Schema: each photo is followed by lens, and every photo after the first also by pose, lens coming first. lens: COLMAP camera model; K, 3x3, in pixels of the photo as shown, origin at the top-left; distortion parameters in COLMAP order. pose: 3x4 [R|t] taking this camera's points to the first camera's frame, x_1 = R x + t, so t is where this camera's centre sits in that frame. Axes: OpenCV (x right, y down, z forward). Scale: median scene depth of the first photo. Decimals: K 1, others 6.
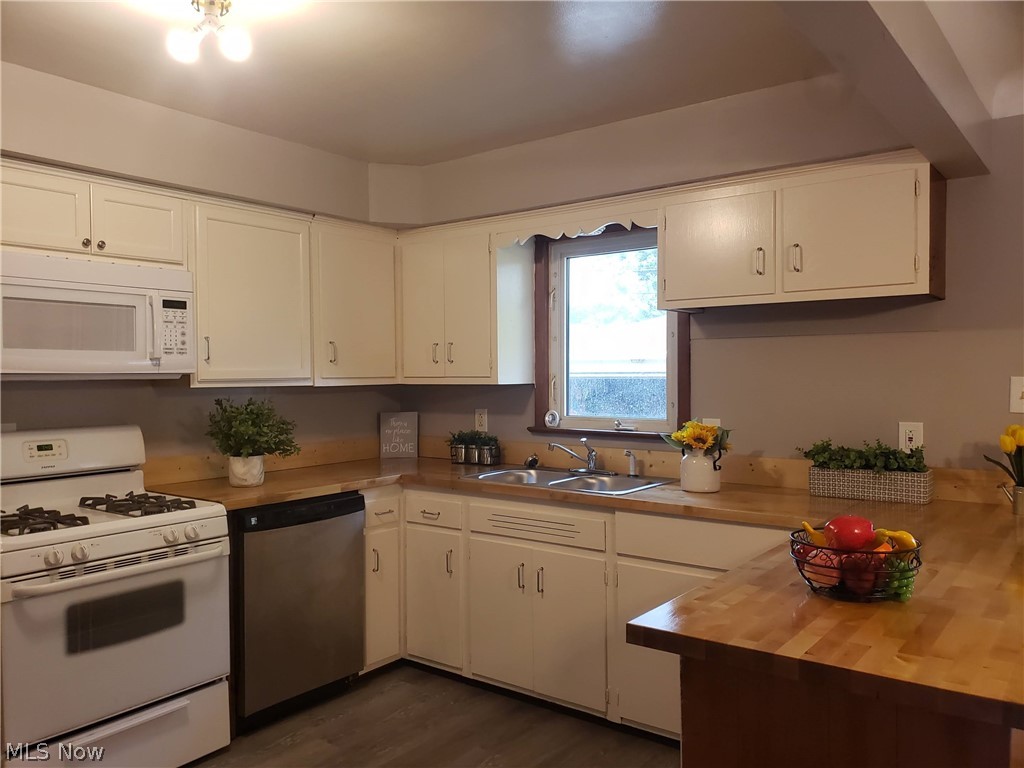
lens RADIAL K [[799.9, 0, 507.8], [0, 799.9, 382.6], [0, 0, 1]] dist [0.071297, -0.046940]
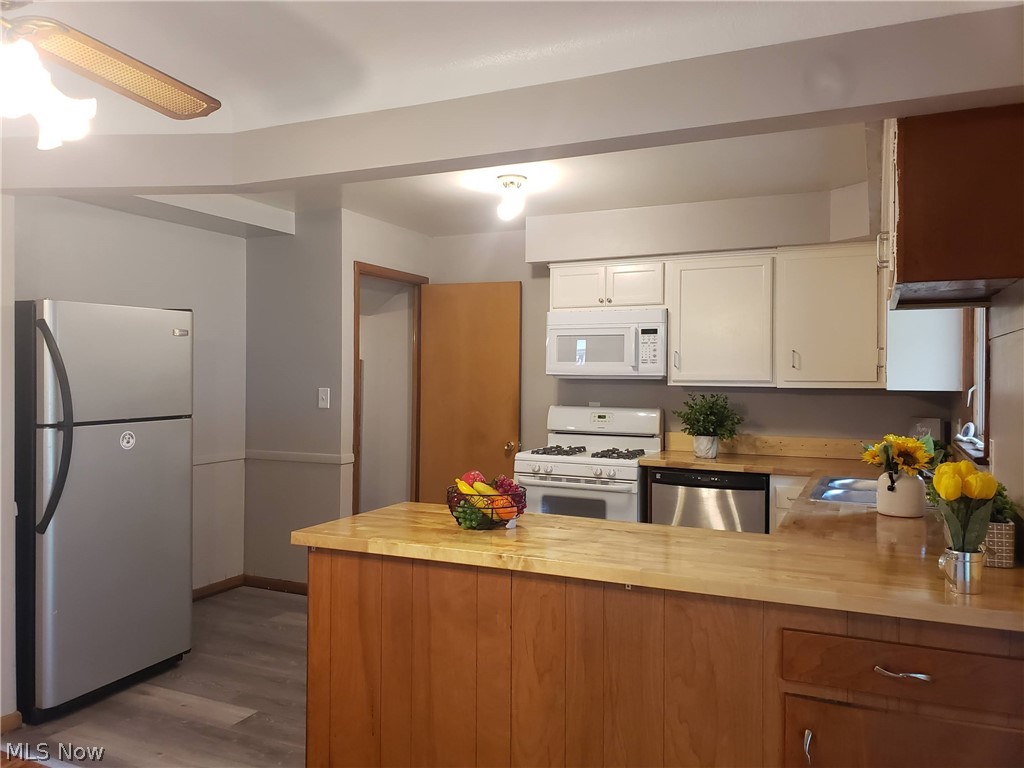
lens RADIAL K [[799.9, 0, 511.2], [0, 799.9, 378.6], [0, 0, 1]] dist [0.071297, -0.046940]
pose [[0.210204, 0.010849, -0.977597, 0.994626], [-0.018134, 0.999810, 0.007196, -0.011529], [0.977489, 0.016215, 0.210361, 0.395319]]
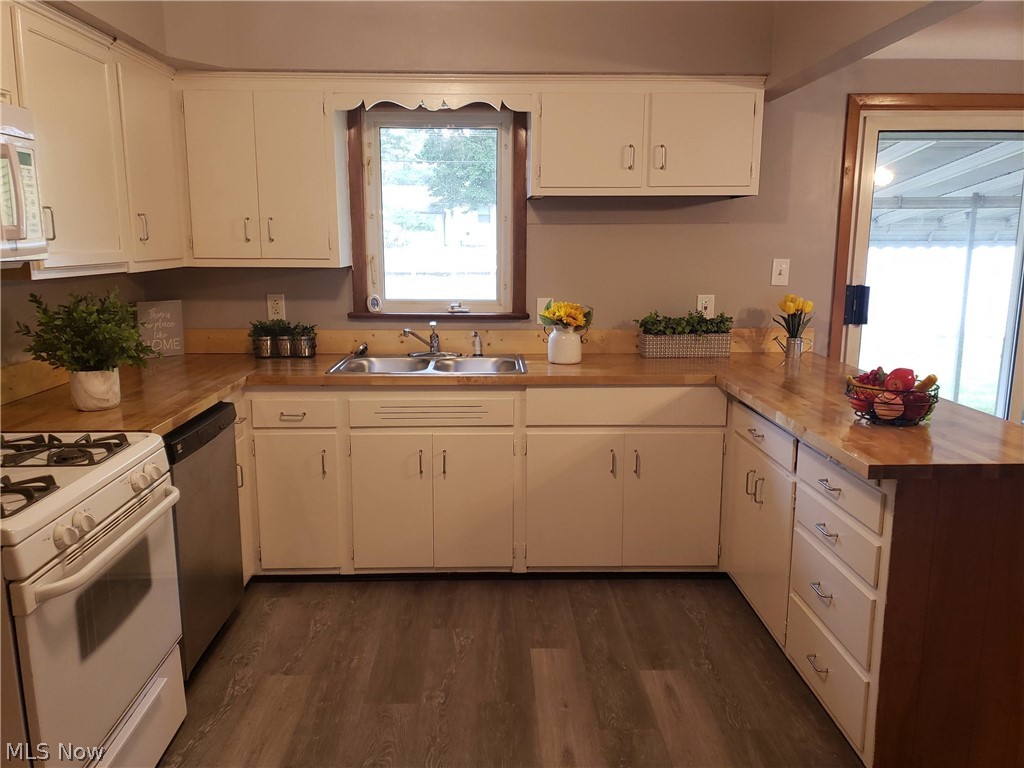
lens RADIAL K [[799.9, 0, 509.2], [0, 799.9, 387.1], [0, 0, 1]] dist [0.071297, -0.046940]
pose [[0.774588, -0.107329, 0.623293, -0.517426], [0.000918, 0.985686, 0.168591, -0.020917], [-0.632466, -0.130017, 0.763598, 0.182720]]
